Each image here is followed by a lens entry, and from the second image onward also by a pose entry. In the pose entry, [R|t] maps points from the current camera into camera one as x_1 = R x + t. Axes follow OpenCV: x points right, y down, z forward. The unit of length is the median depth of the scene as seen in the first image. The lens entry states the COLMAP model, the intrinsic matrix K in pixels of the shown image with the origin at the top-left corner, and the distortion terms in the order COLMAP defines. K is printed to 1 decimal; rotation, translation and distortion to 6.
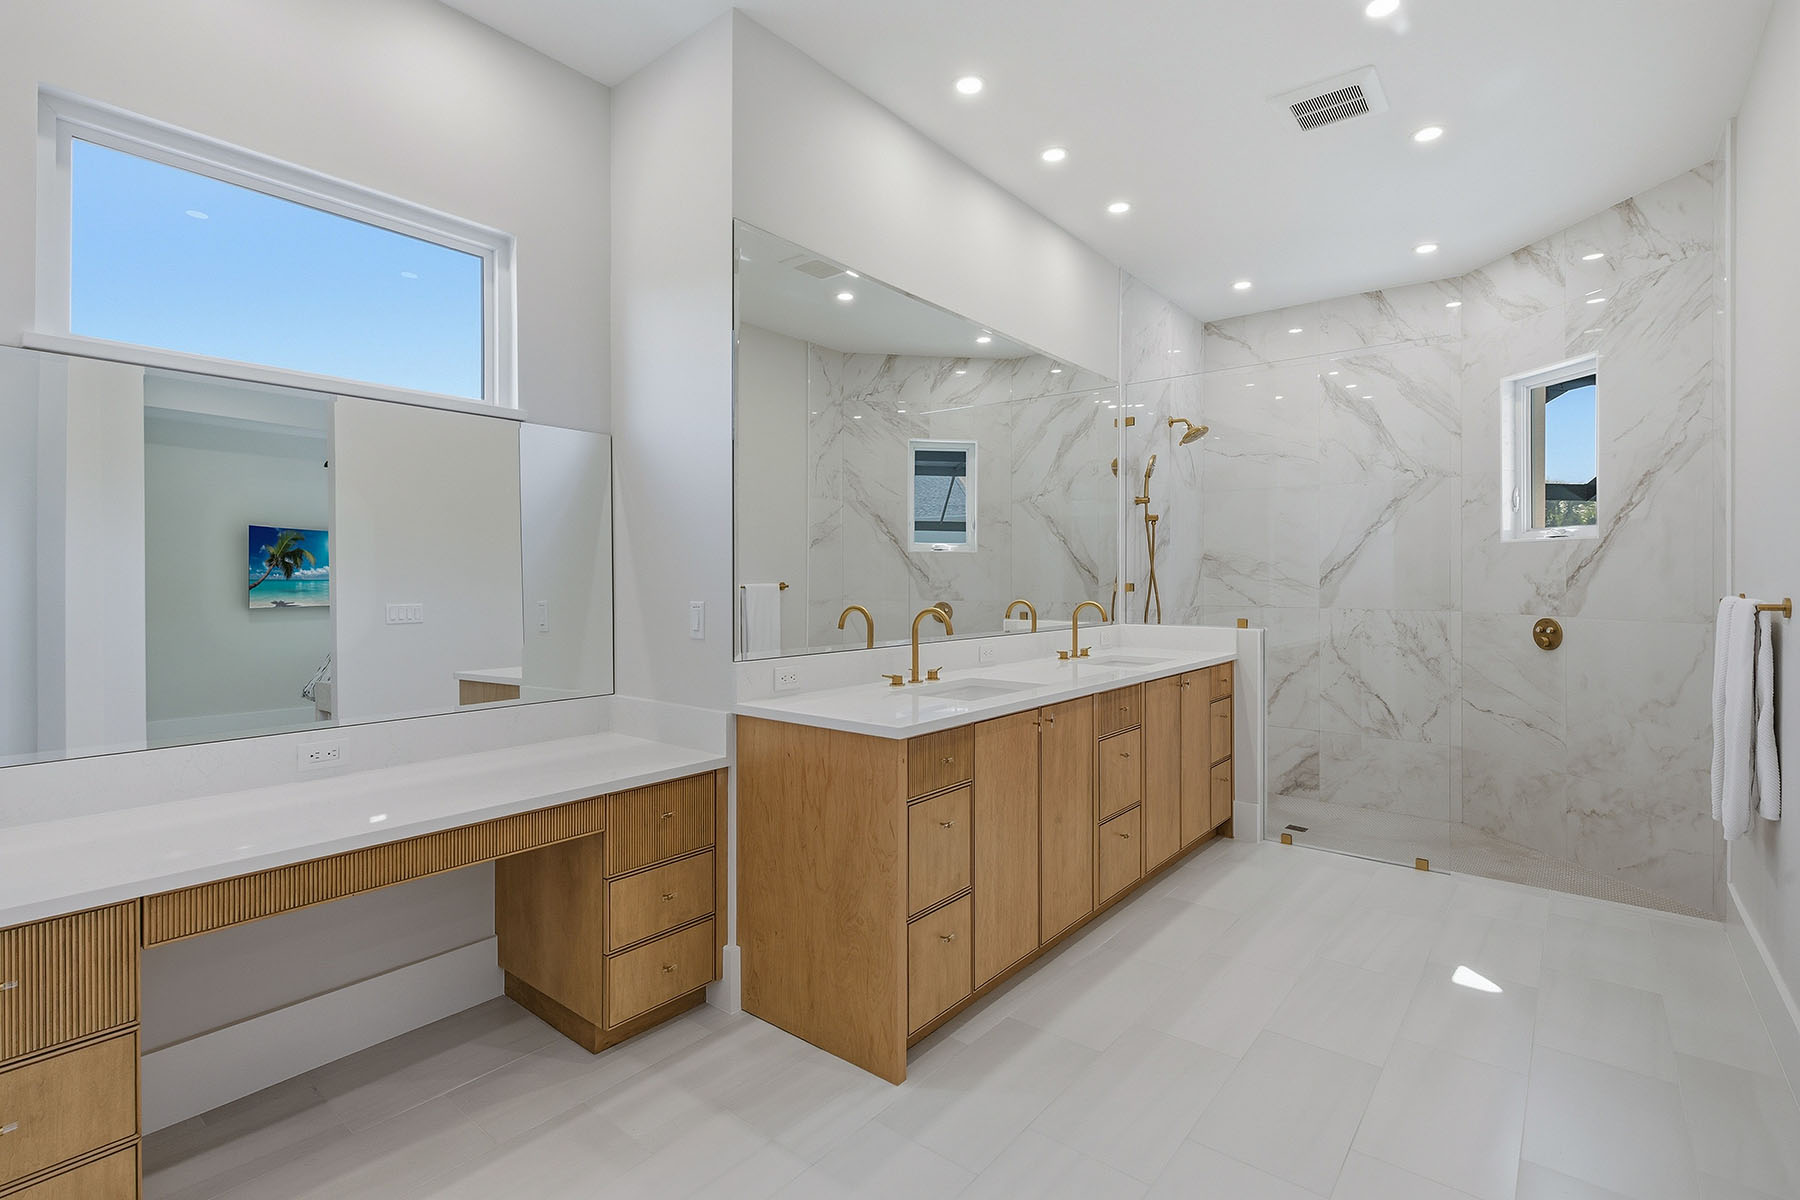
lens RADIAL K [[859.9, 0, 875.1], [0, 859.9, 572.7], [0, 0, 1]] dist [0.000758, -0.001883]
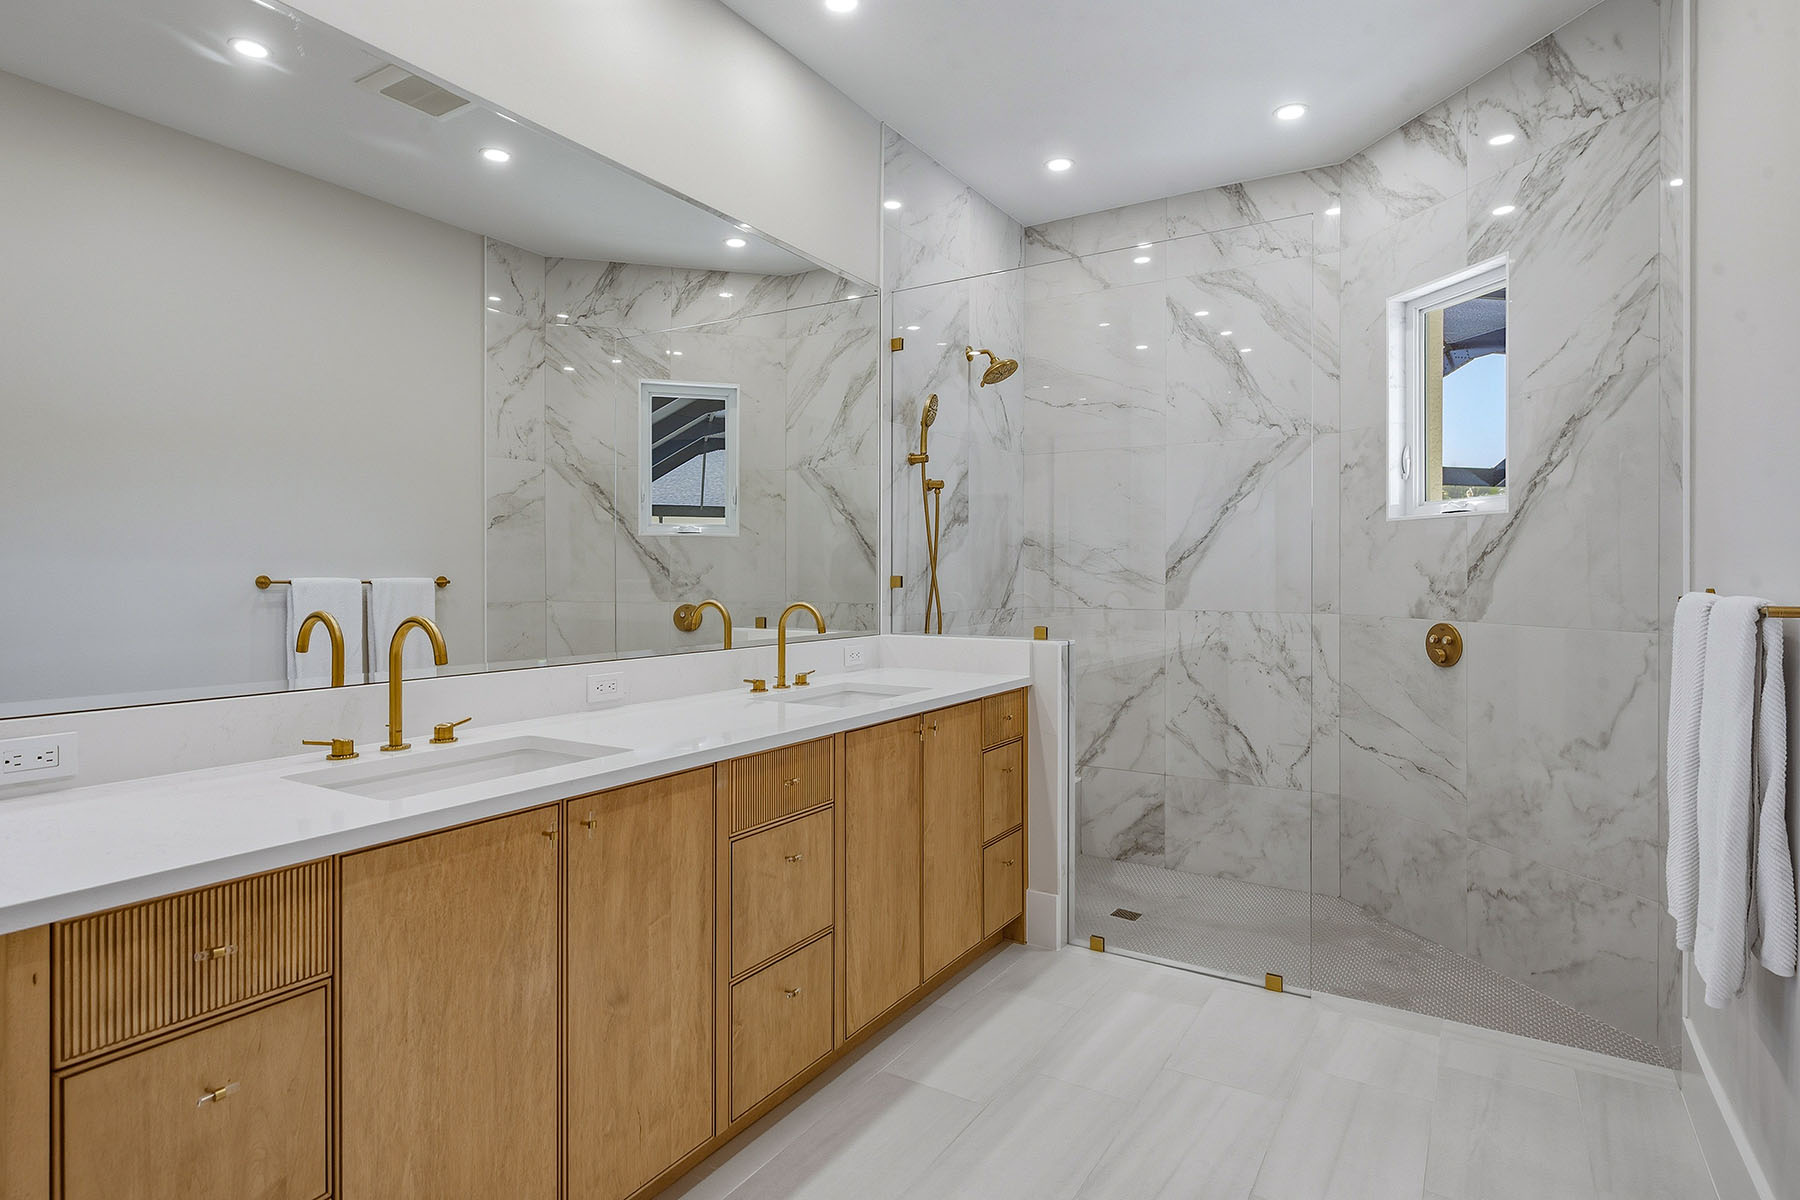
lens RADIAL K [[942.1, 0, 888.7], [0, 942.1, 573.2], [0, 0, 1]] dist [-0.004159, -0.000544]
pose [[0.992698, -0.000114, 0.120630, 0.214367], [-0.000344, 0.999993, 0.003777, 0.007466], [-0.120629, -0.003791, 0.992690, 0.260146]]
